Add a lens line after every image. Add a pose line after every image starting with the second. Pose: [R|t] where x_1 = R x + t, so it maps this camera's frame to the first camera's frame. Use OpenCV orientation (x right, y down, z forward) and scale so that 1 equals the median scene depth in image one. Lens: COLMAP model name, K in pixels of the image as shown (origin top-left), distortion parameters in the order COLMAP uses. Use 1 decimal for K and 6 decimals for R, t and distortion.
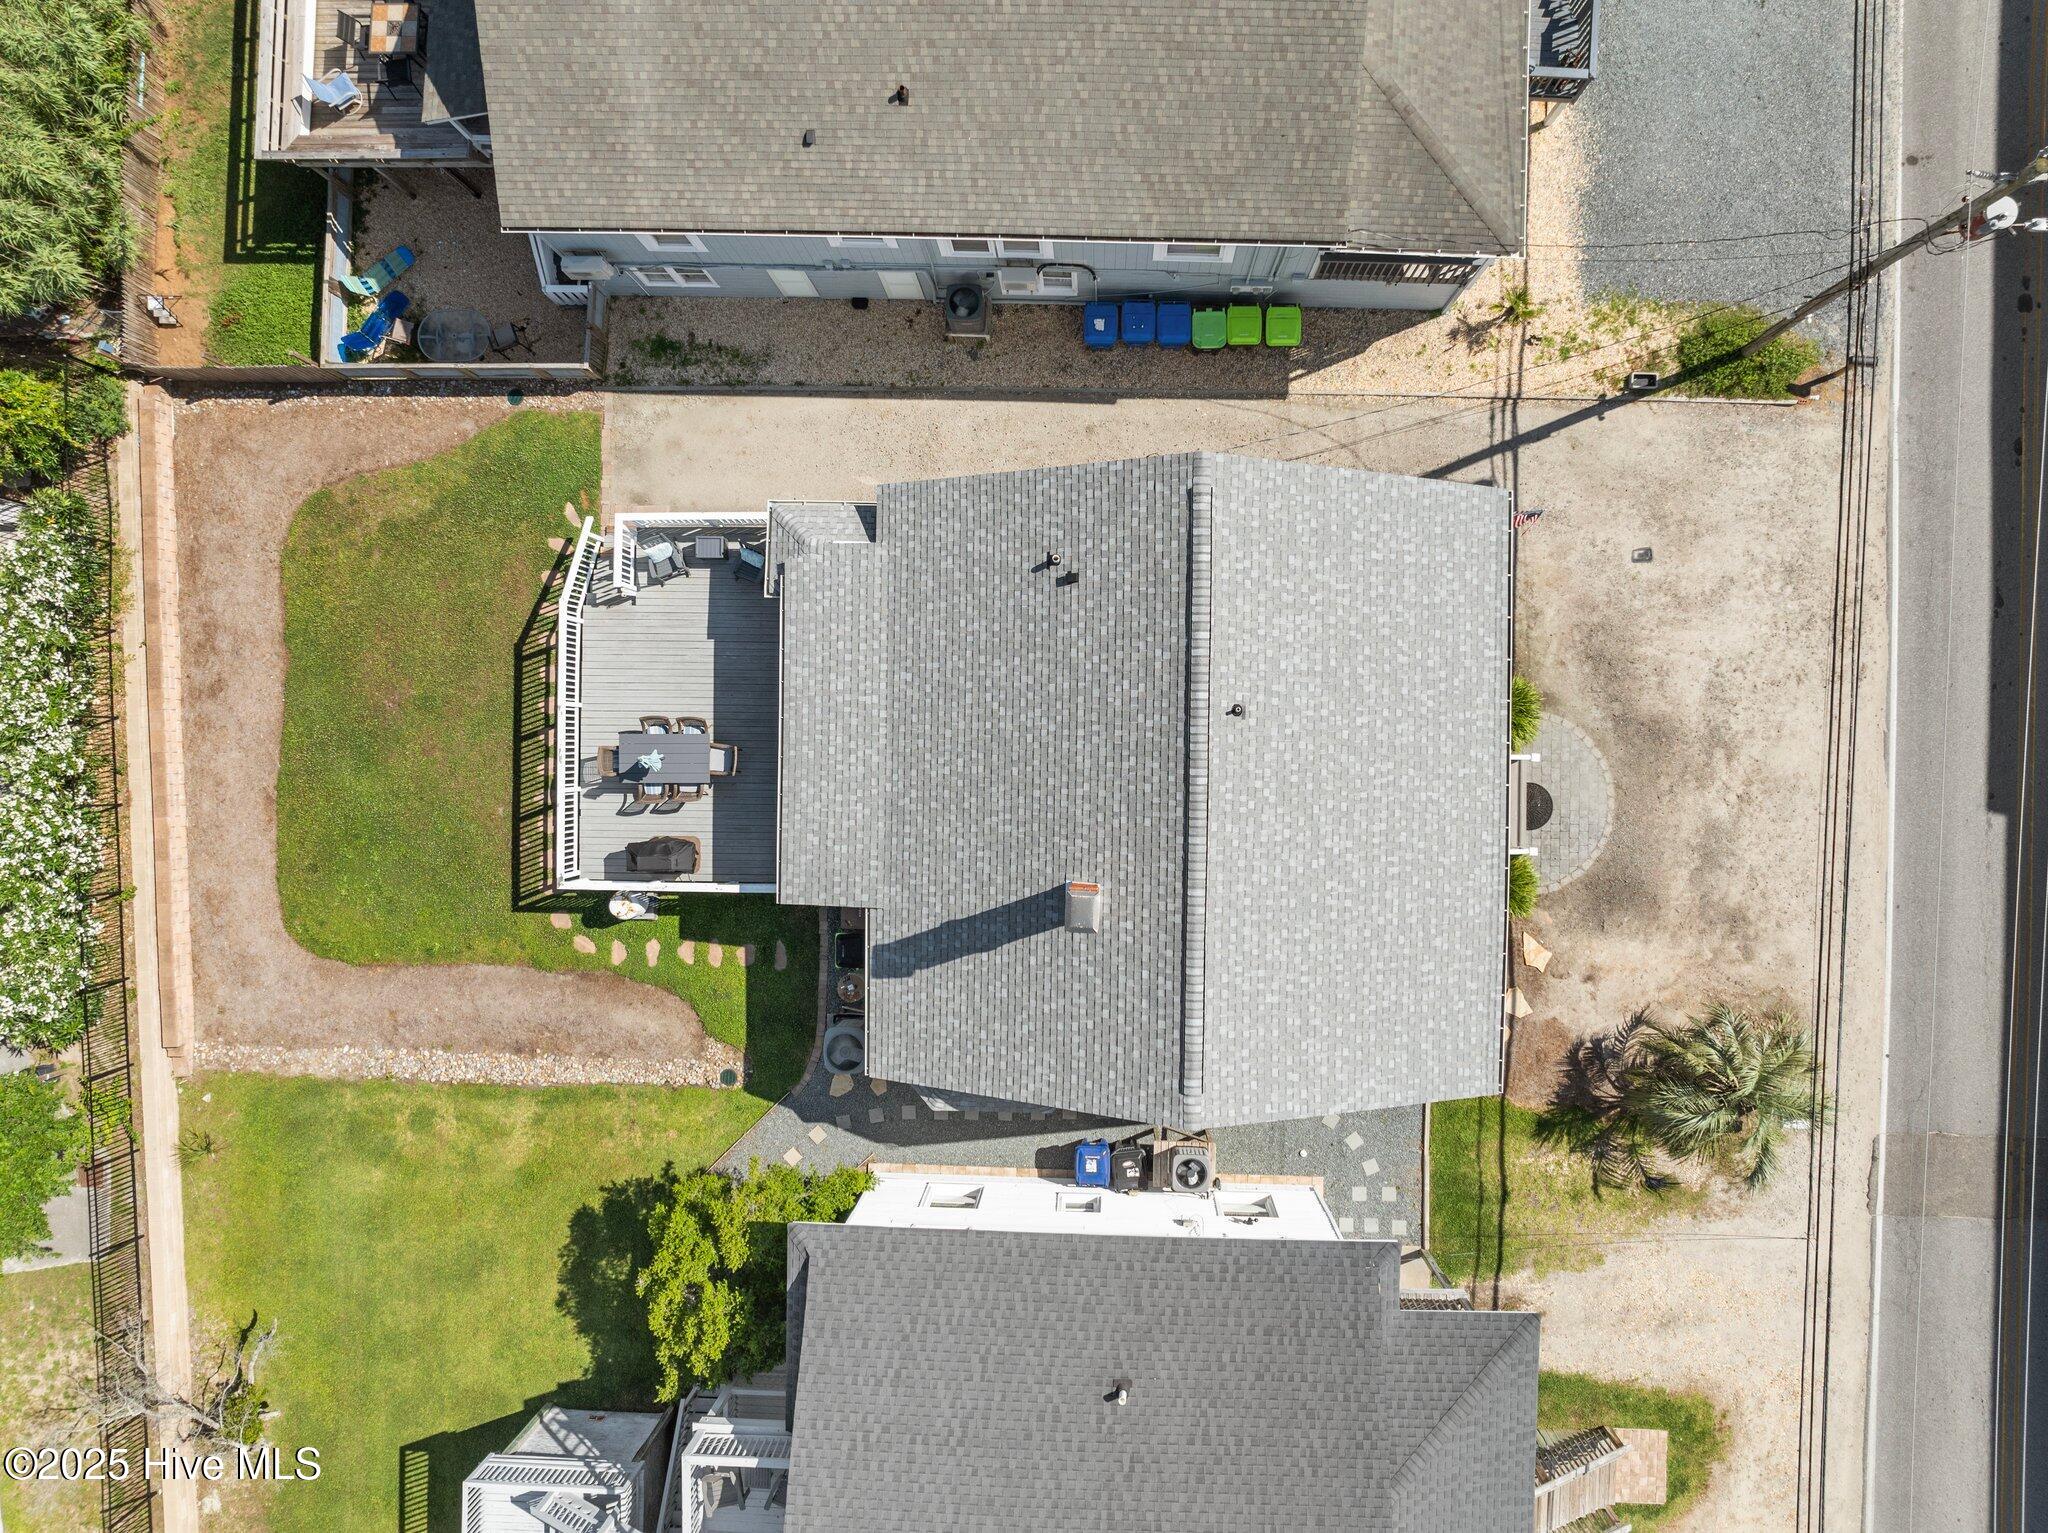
lens RADIAL K [[1434.7, 0, 1024.0], [0, 1434.7, 766.5], [0, 0, 1]] dist [-0.039145, -0.000566]
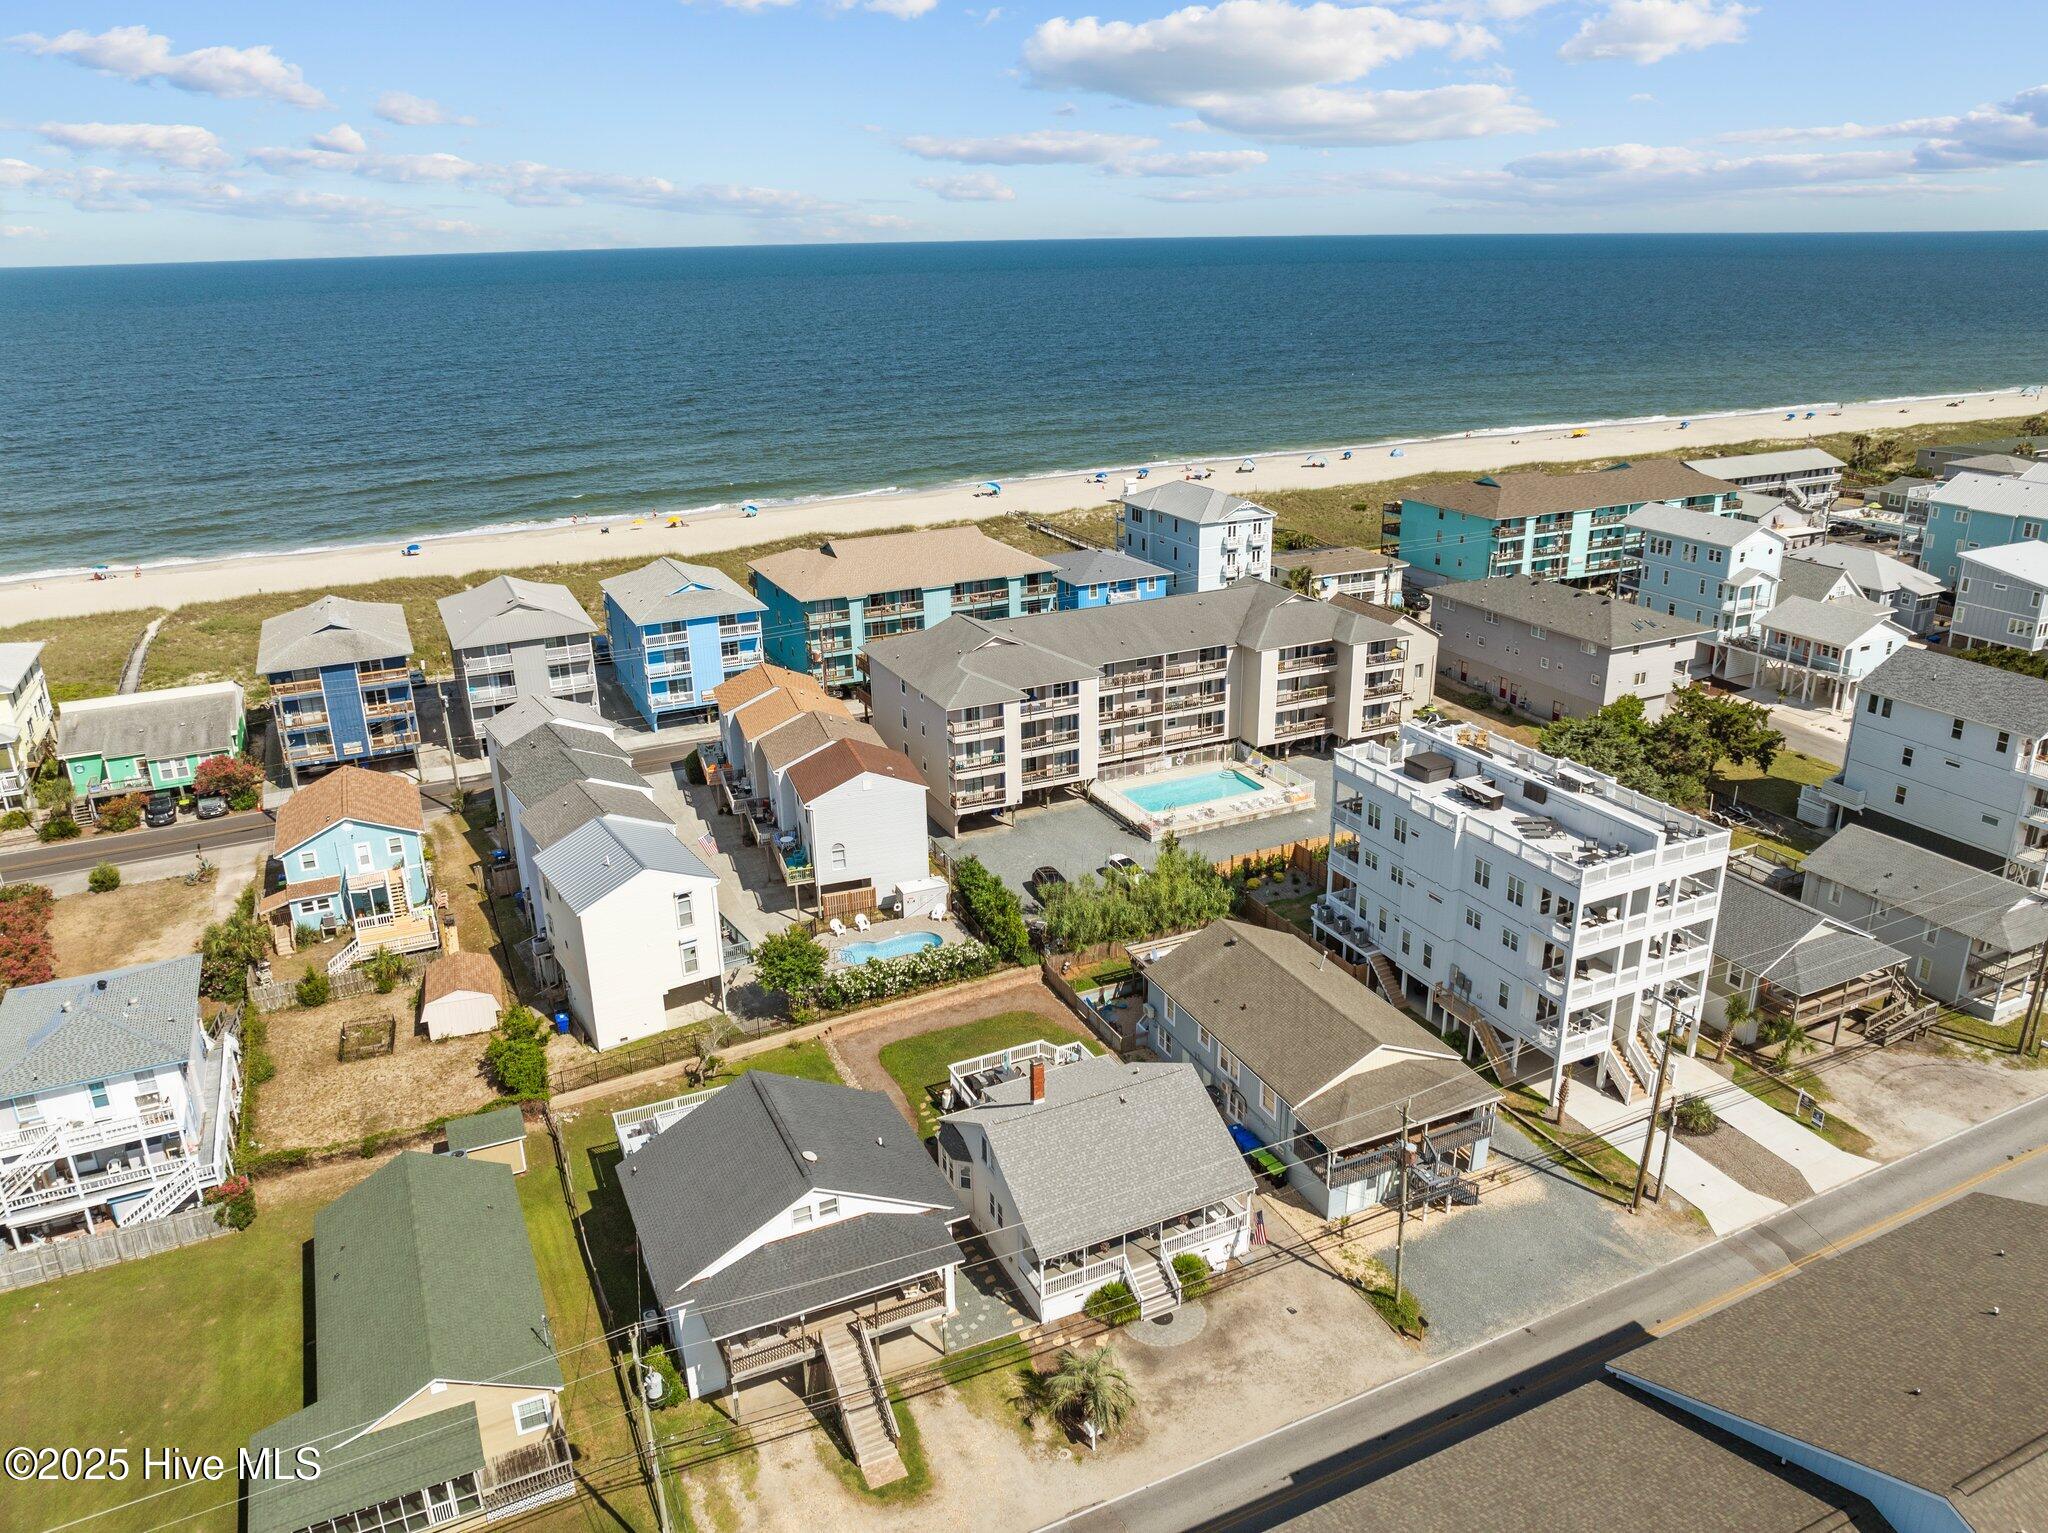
lens RADIAL K [[1444.6, 0, 1024.0], [0, 1444.6, 766.5], [0, 0, 1]] dist [-0.036186, -0.000875]
pose [[0.442803, 0.350899, -0.825103, 1.728020], [-0.896603, 0.167788, -0.409818, 0.942705], [-0.005362, 0.921258, 0.388914, -0.568886]]
